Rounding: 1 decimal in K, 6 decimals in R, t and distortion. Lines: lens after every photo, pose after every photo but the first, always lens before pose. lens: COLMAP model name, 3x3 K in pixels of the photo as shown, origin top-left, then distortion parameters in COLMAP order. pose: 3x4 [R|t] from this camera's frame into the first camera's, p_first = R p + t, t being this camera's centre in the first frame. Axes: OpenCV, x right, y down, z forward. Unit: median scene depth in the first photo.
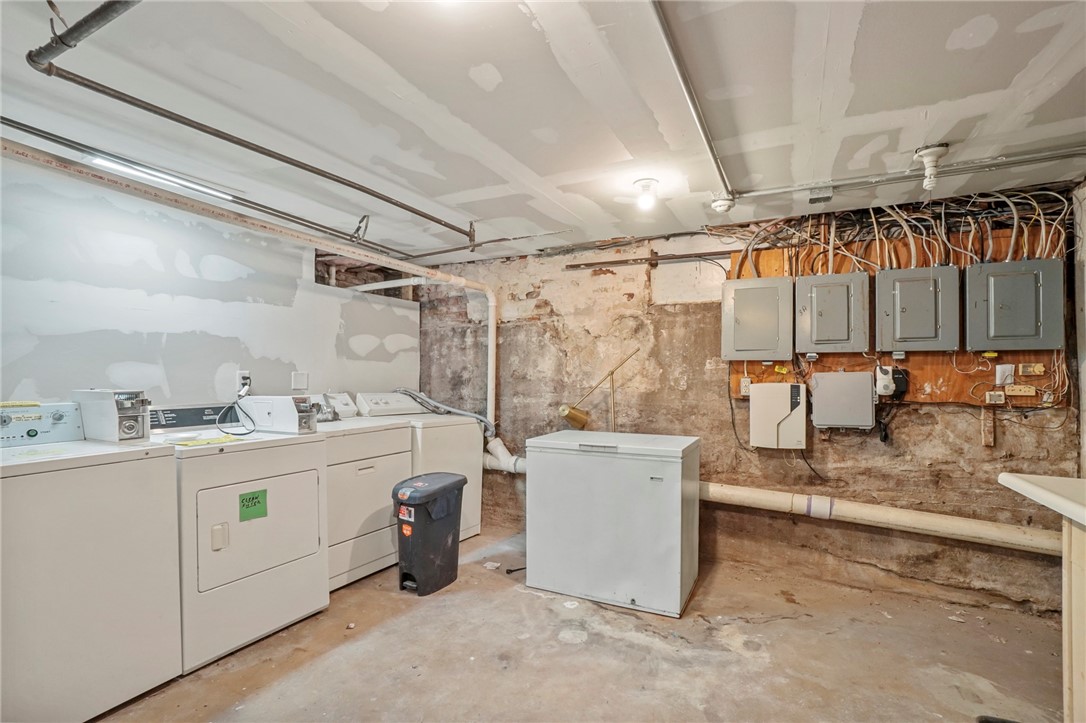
lens RADIAL K [[495.8, 0, 542.7], [0, 495.8, 370.6], [0, 0, 1]] dist [-0.051314, 0.019609]
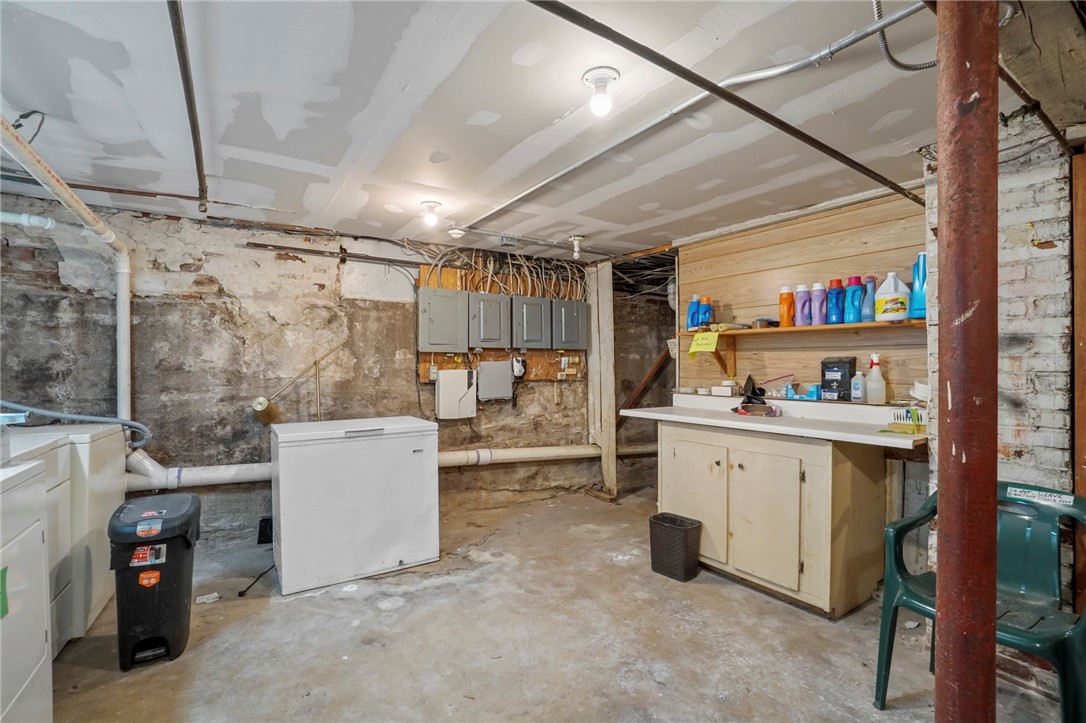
lens RADIAL K [[495.8, 0, 534.6], [0, 495.8, 359.5], [0, 0, 1]] dist [-0.051314, 0.019609]
pose [[0.503659, 0.003733, 0.863894, -0.600546], [0.000284, 0.999990, -0.004487, 0.003936], [-0.863902, 0.002505, 0.503653, 0.146546]]
